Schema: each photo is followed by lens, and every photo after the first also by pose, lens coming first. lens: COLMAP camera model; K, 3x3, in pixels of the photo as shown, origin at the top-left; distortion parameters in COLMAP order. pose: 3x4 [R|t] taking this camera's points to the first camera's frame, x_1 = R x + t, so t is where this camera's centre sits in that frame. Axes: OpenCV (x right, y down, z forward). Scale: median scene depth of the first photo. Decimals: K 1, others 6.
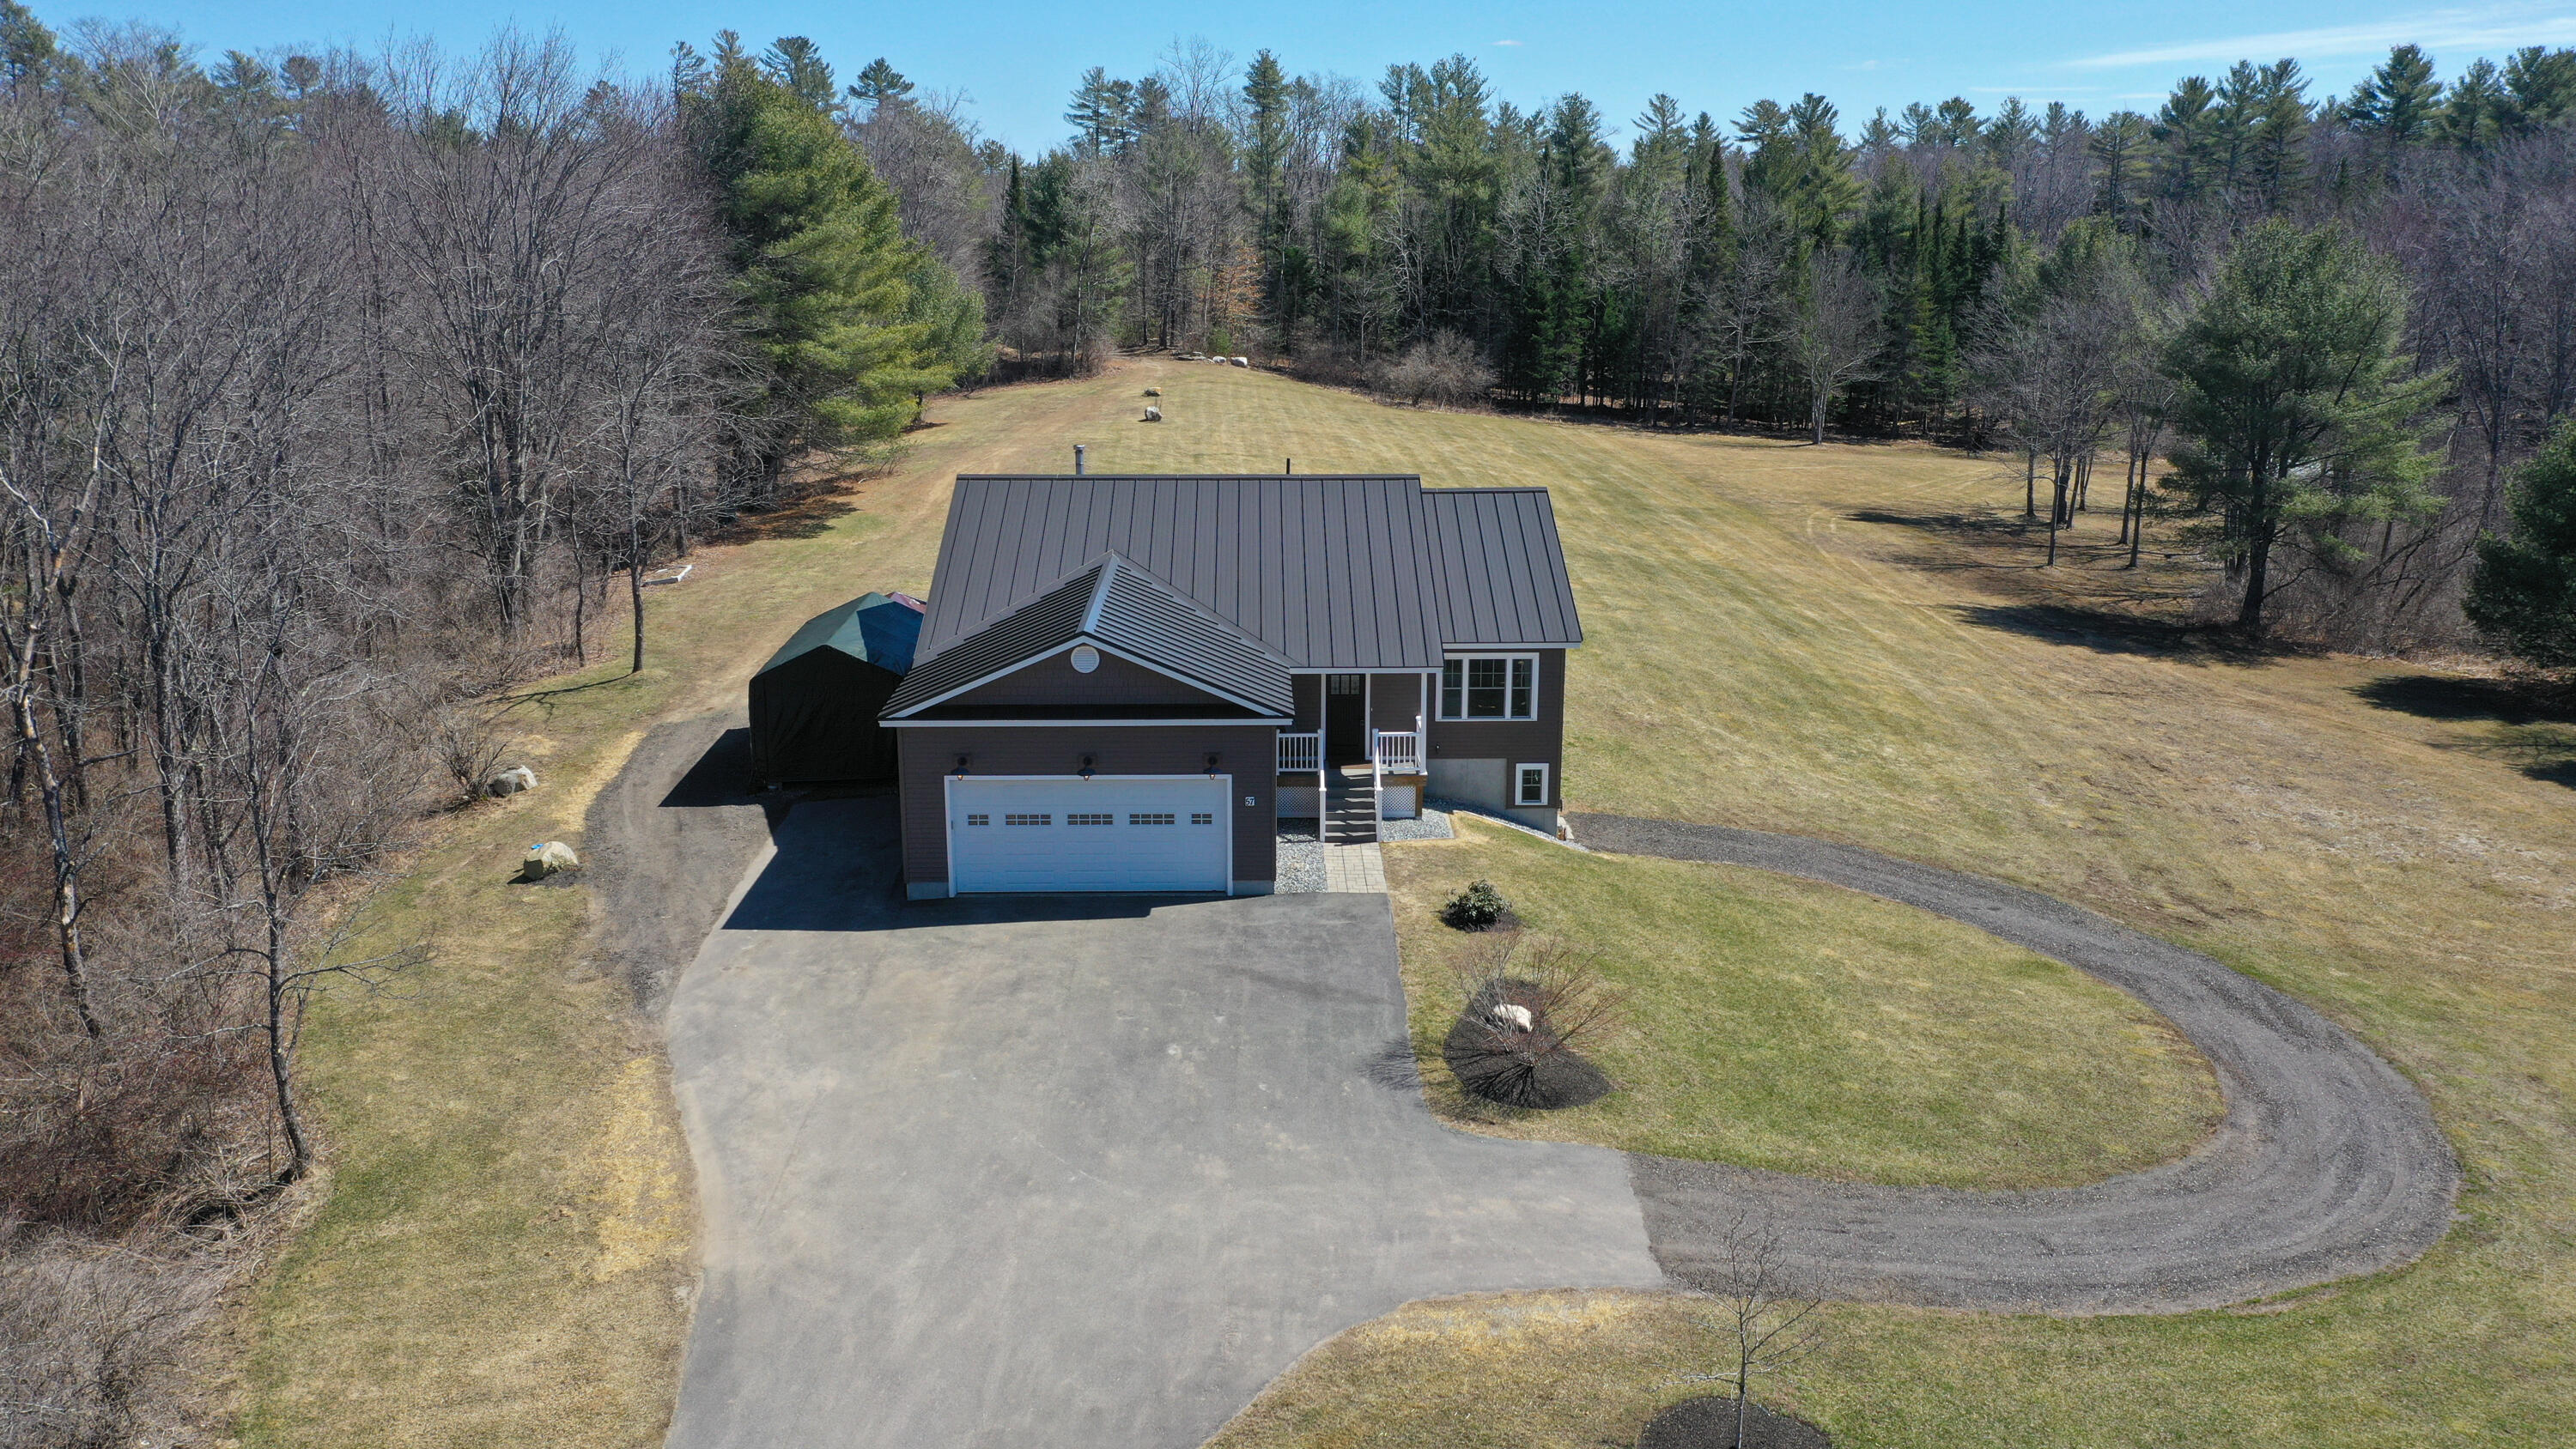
lens RADIAL K [[2021.3, 0, 1288.0], [0, 2021.3, 724.5], [0, 0, 1]] dist [-0.014793, 0.003846]
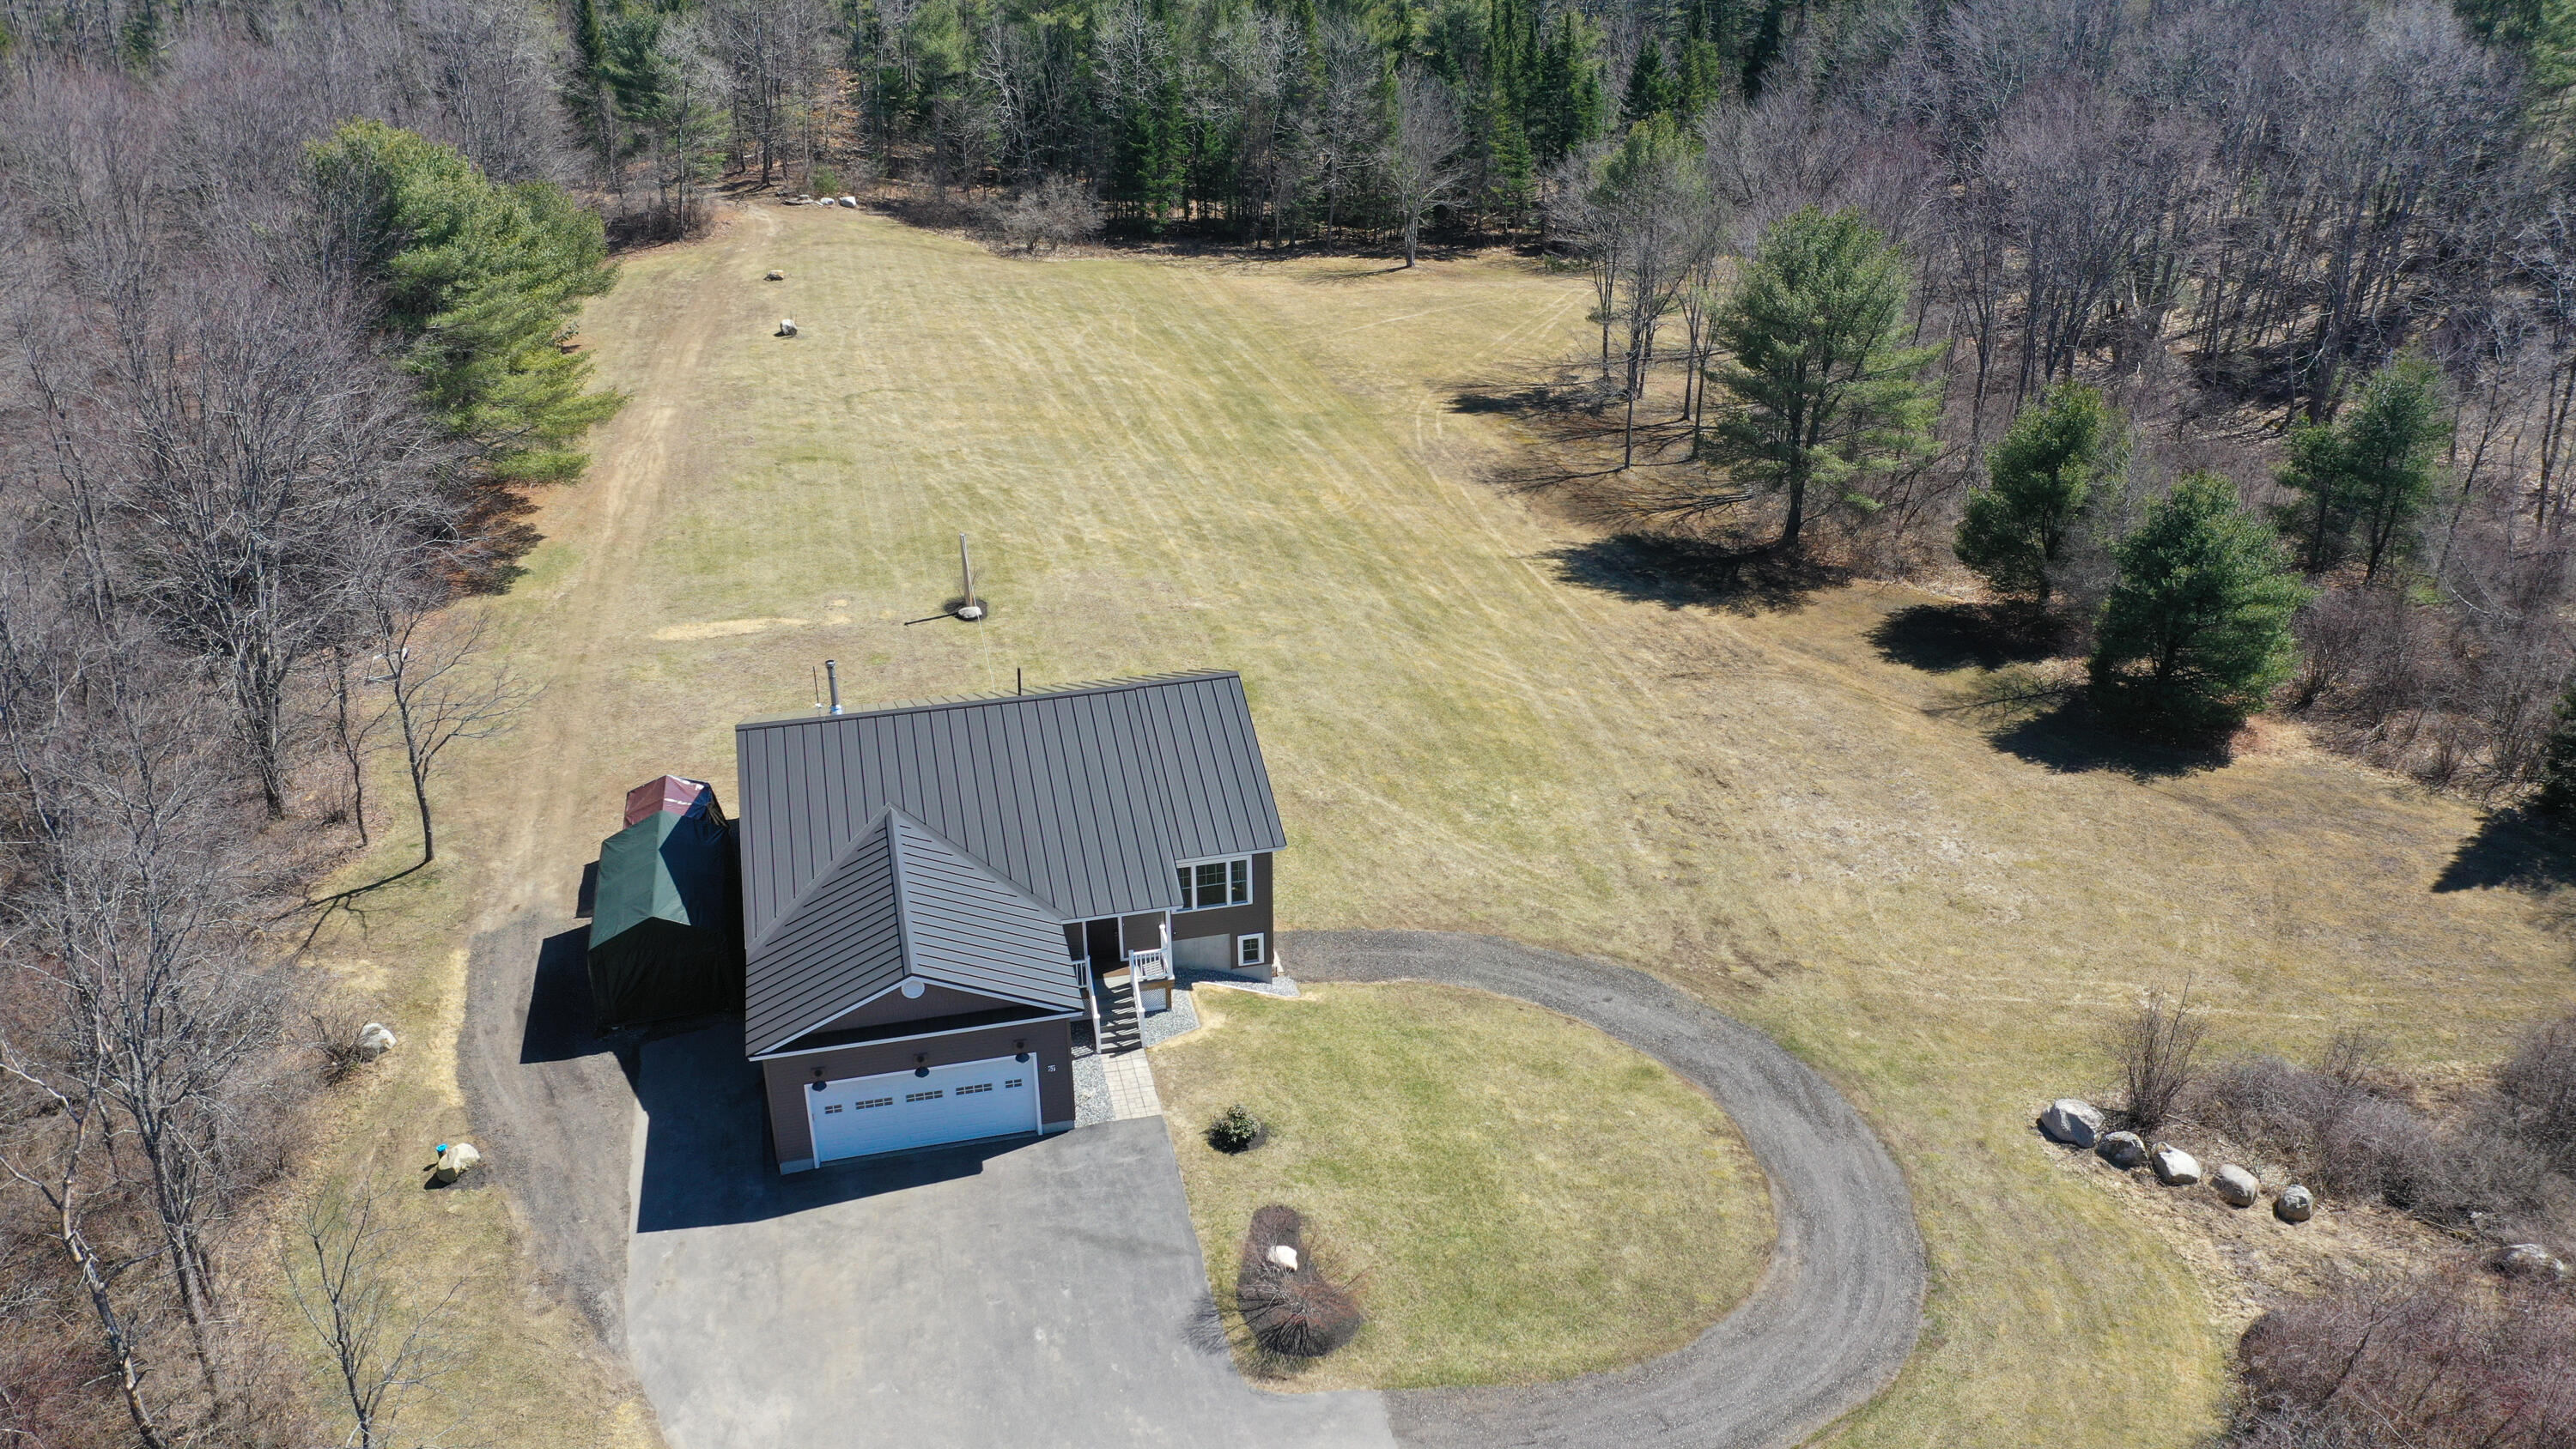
lens RADIAL K [[2021.3, 0, 1288.0], [0, 2021.3, 724.5], [0, 0, 1]] dist [-0.014793, 0.003846]
pose [[0.977233, -0.100950, 0.186612, -0.075574], [0.063126, 0.978061, 0.198522, -0.353533], [-0.202559, -0.182222, 0.962167, -0.176341]]
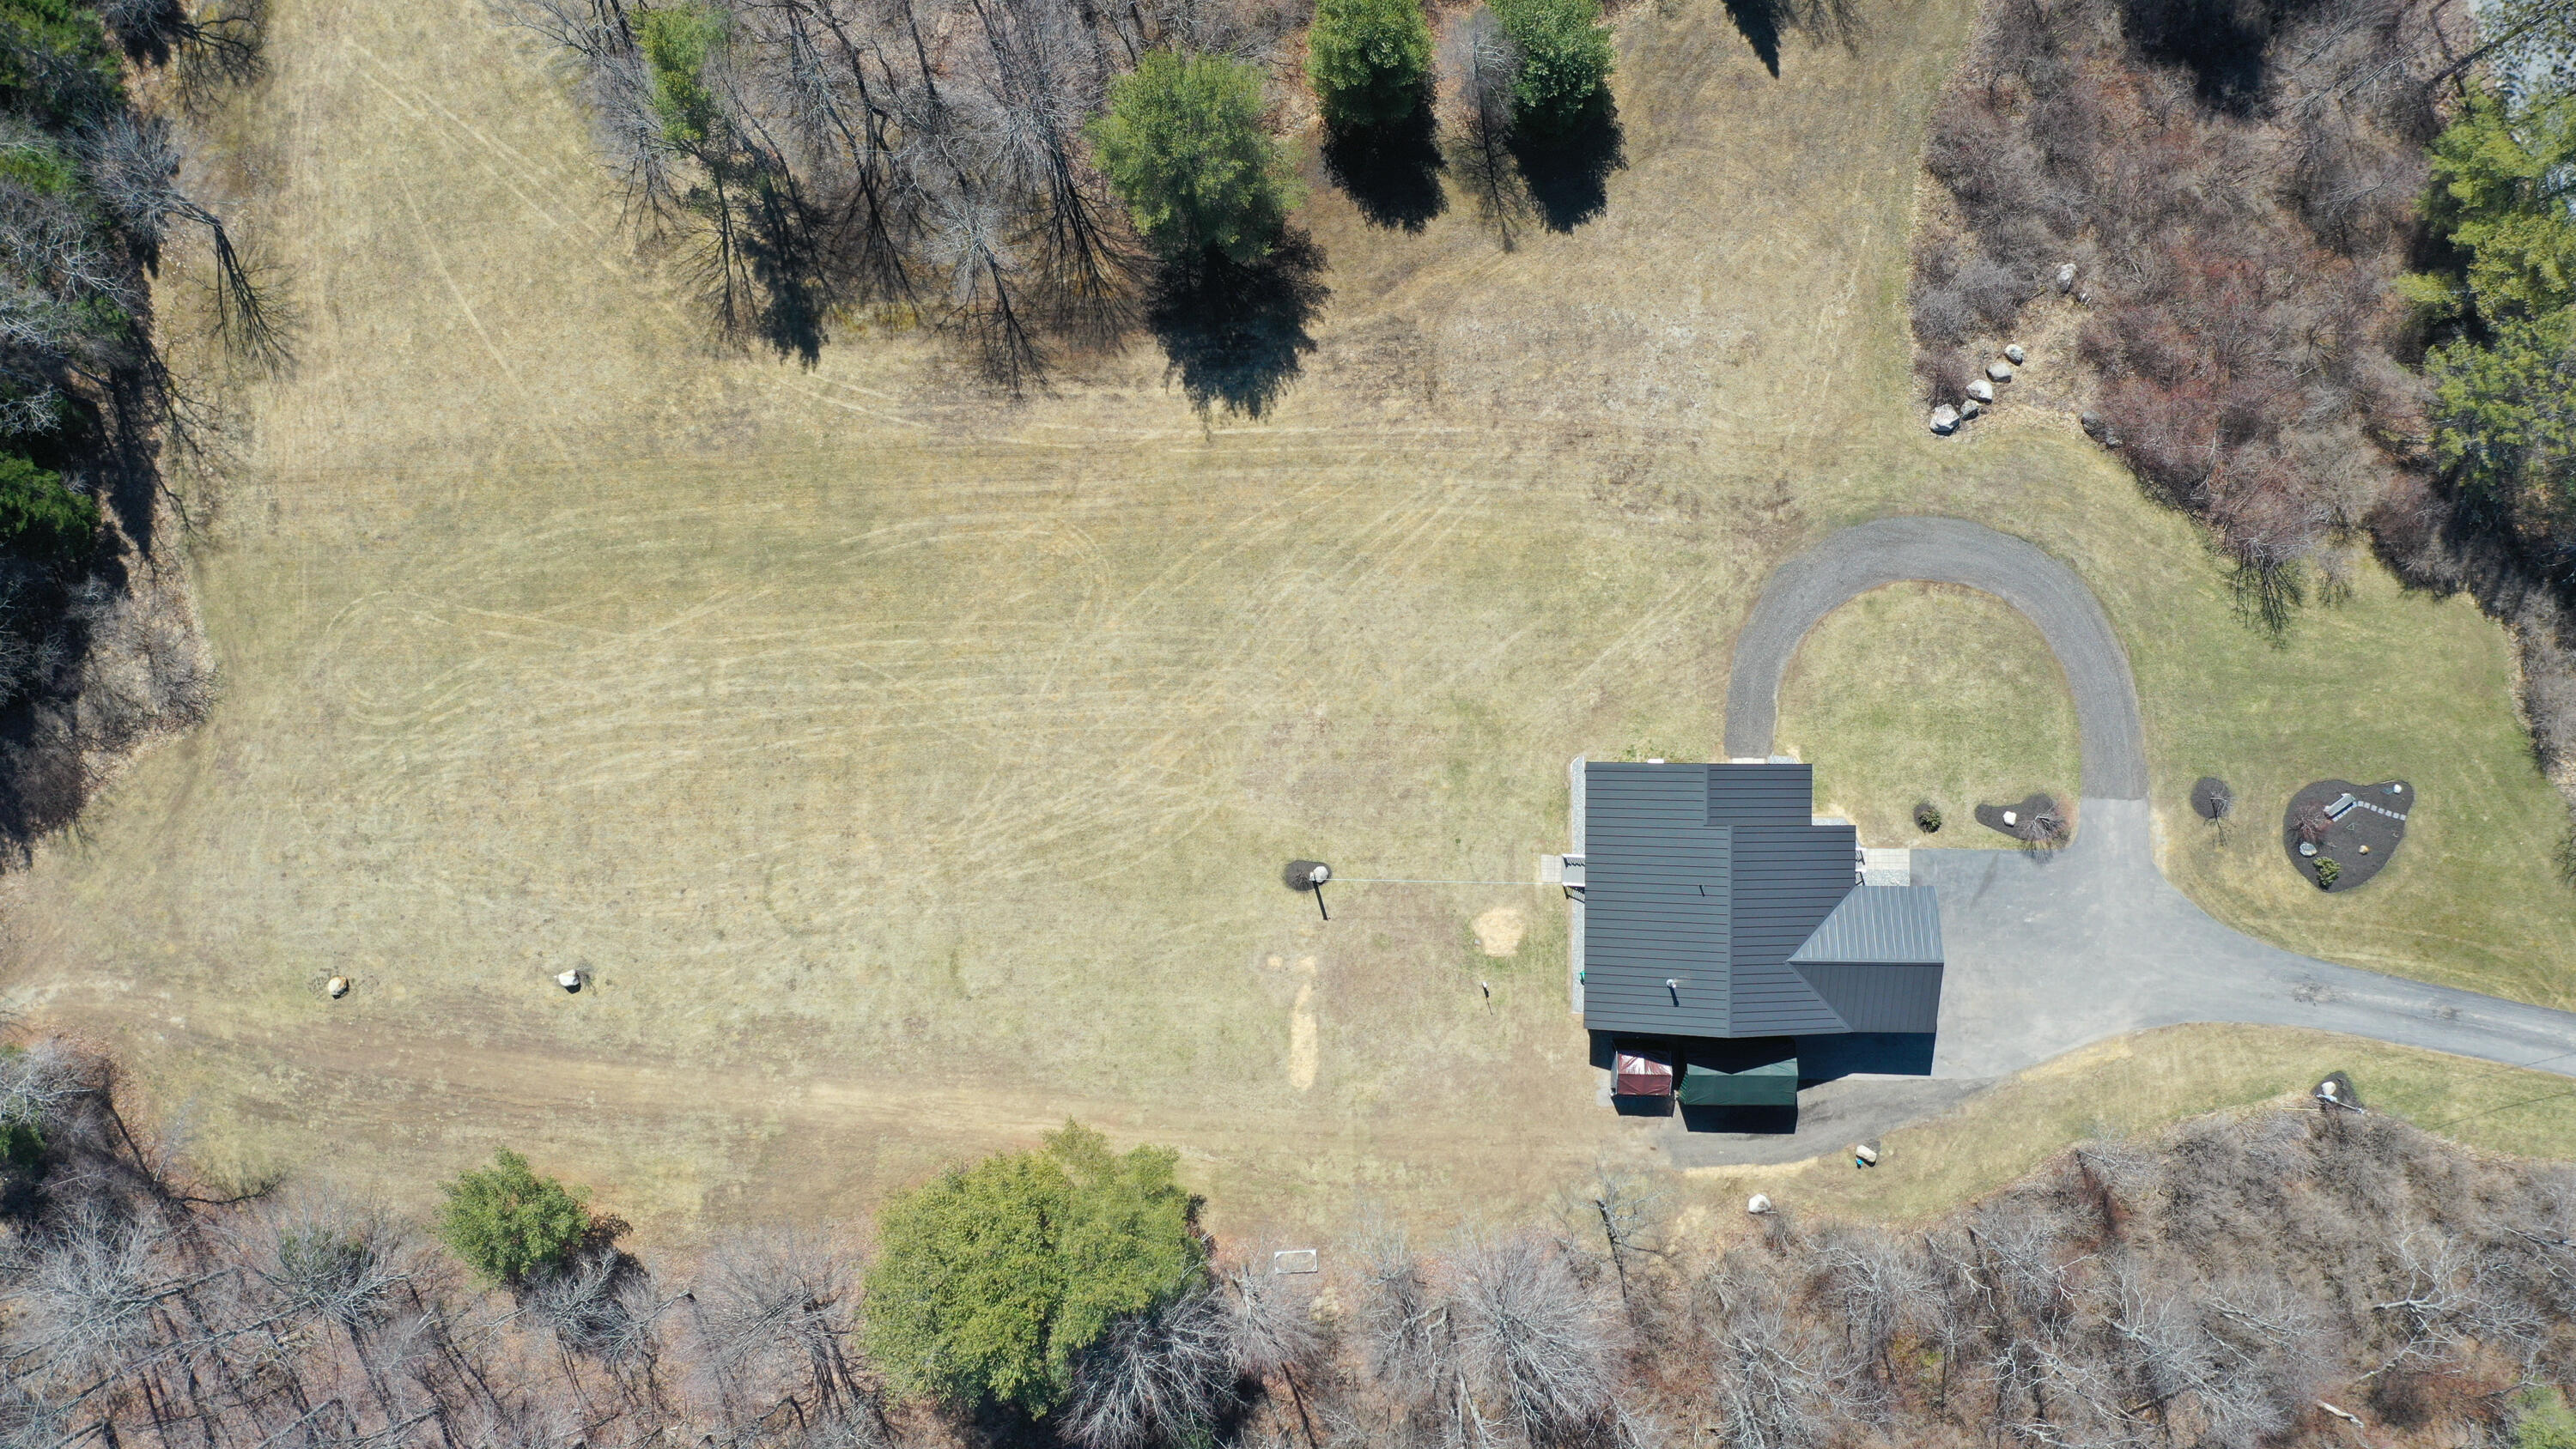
lens RADIAL K [[2021.2, 0, 1288.0], [0, 2021.2, 724.5], [0, 0, 1]] dist [-0.007864, -0.005203]
pose [[0.028610, -0.999589, 0.001766, 0.168741], [0.272005, 0.009485, 0.962249, -2.512856], [-0.961870, -0.027049, 0.272165, 0.930511]]
